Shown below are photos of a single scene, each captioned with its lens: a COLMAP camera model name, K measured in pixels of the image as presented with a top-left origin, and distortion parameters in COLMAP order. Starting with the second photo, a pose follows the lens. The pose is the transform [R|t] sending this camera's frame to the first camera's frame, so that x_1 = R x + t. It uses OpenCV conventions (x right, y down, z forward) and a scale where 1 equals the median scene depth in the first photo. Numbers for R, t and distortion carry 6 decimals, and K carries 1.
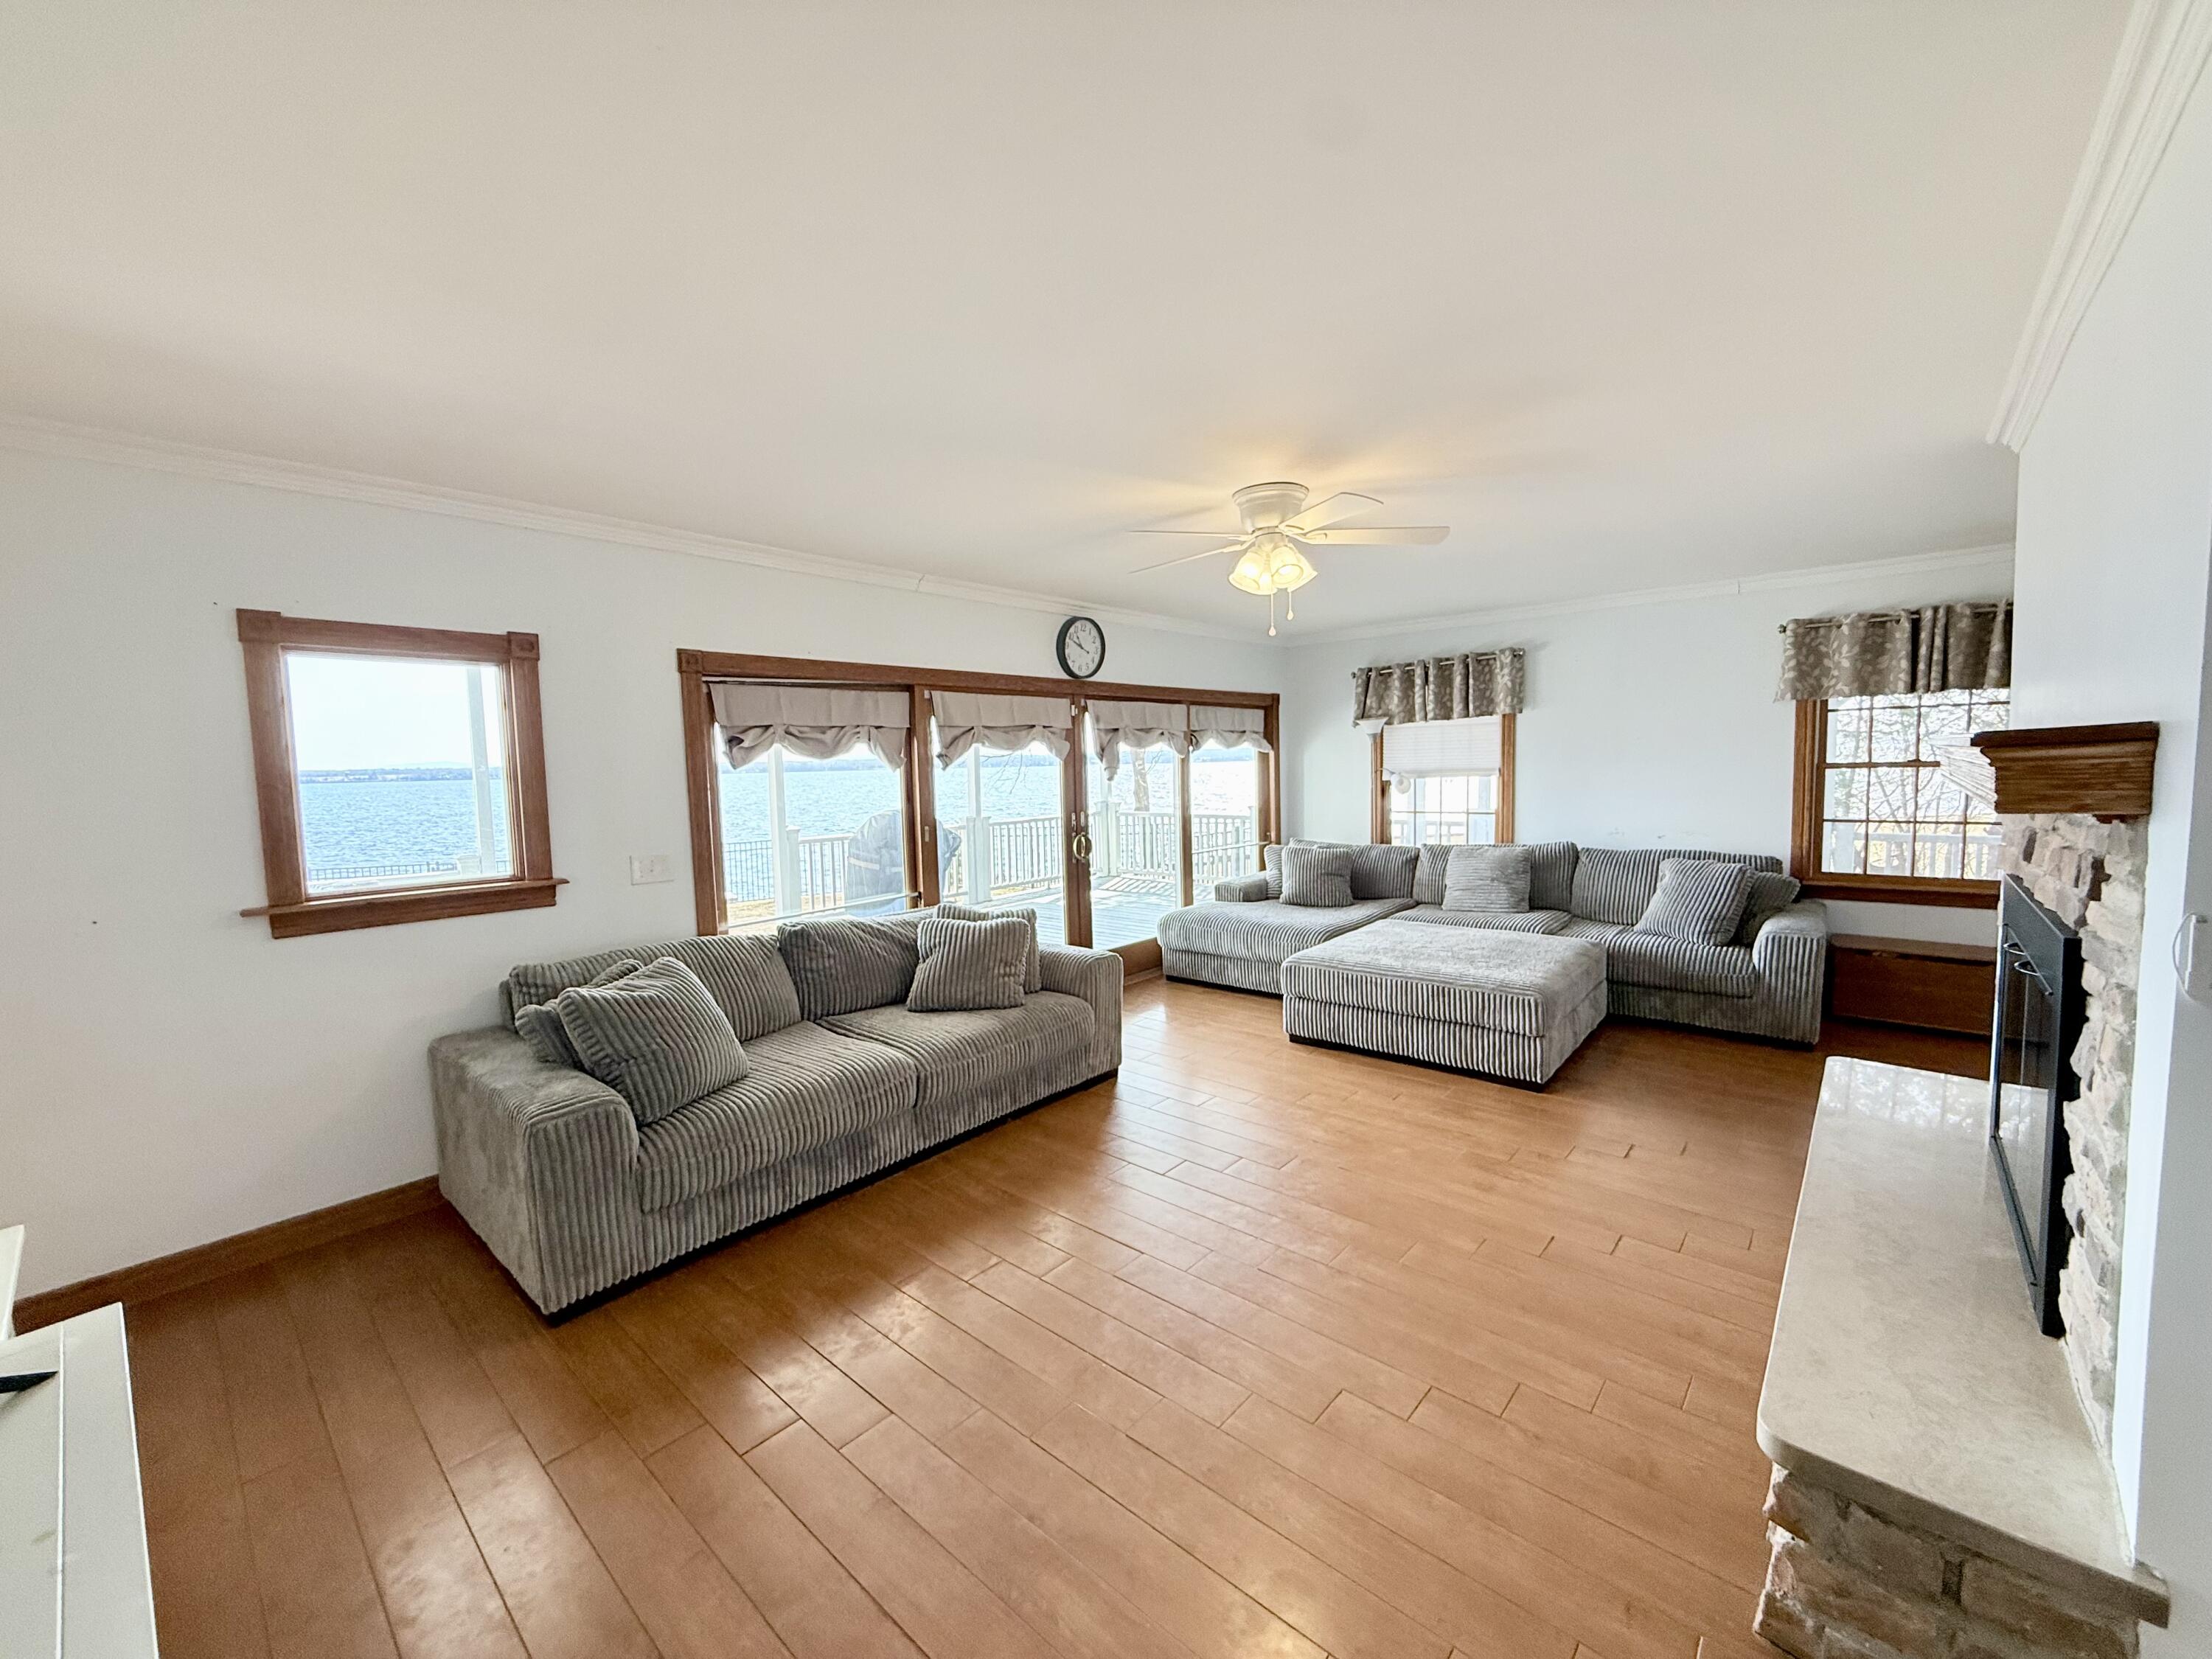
lens RADIAL K [[878.8, 0, 1101.8], [0, 878.8, 831.4], [0, 0, 1]] dist [0.000707, -0.000289]
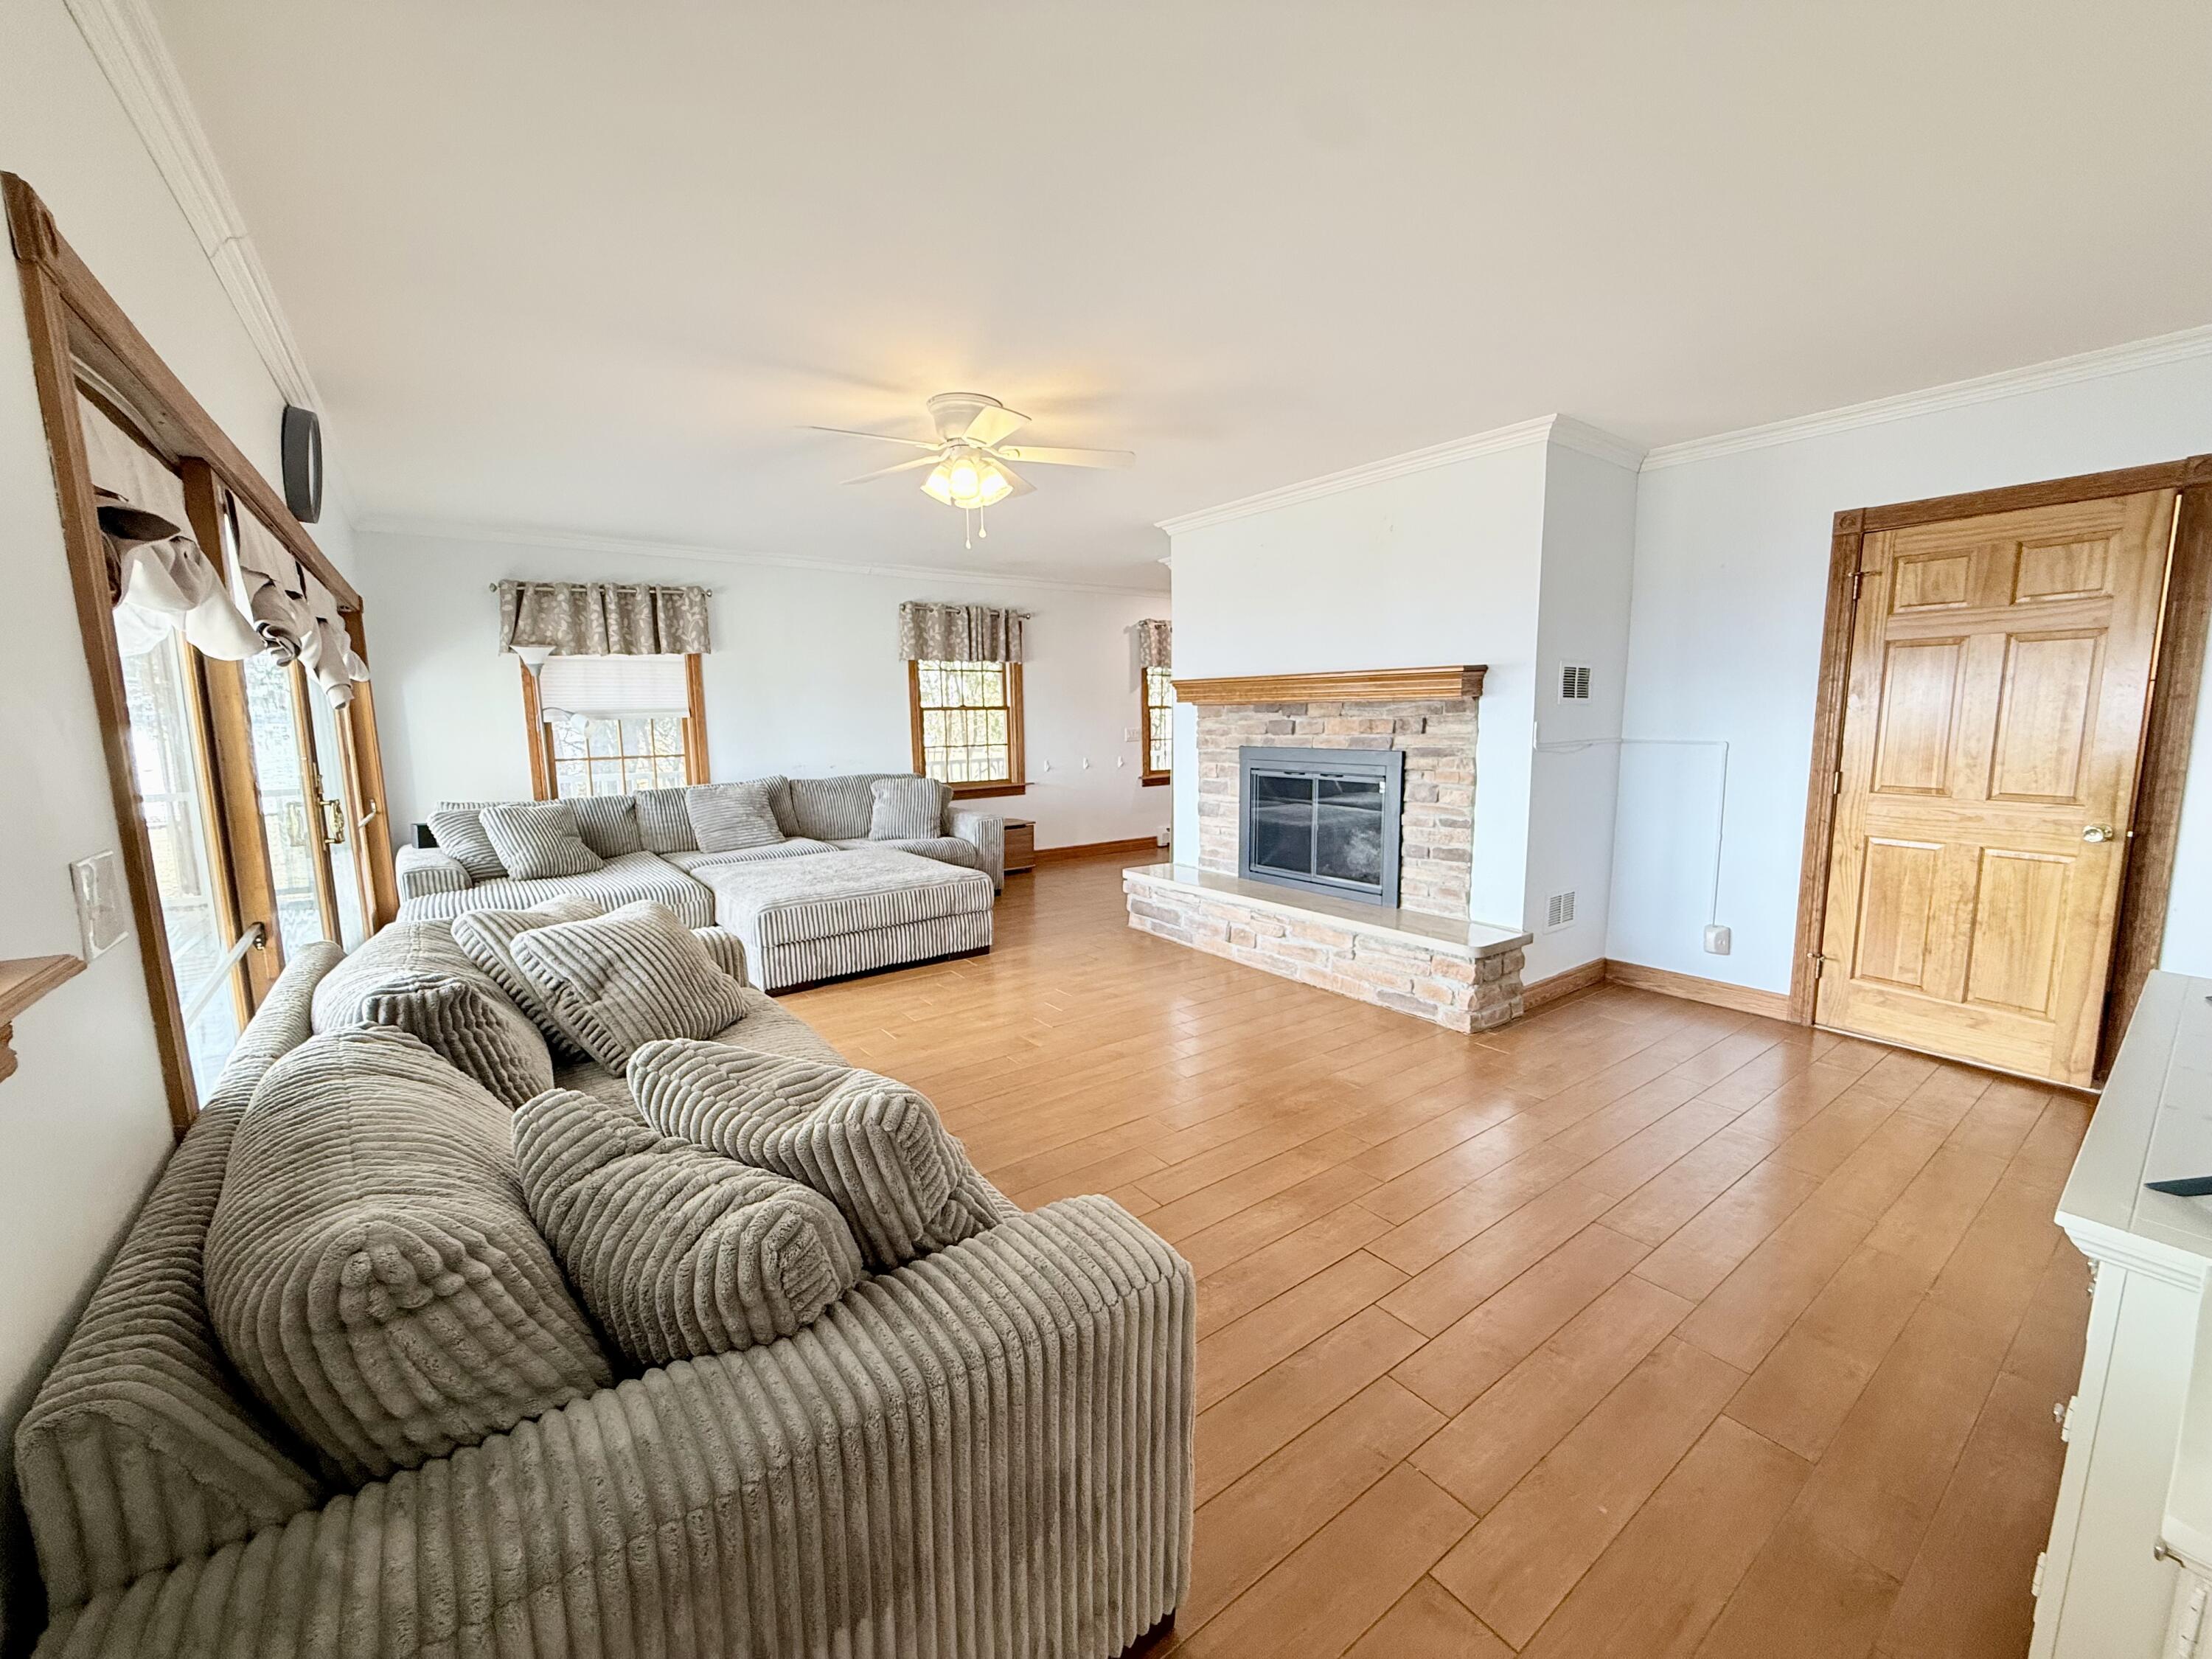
lens RADIAL K [[878.8, 0, 1101.8], [0, 878.8, 831.4], [0, 0, 1]] dist [0.000707, -0.000289]
pose [[0.206898, -0.108312, 0.972349, -0.480730], [0.081106, 0.992331, 0.093280, 0.011805], [-0.974995, 0.059564, 0.214096, 0.391302]]
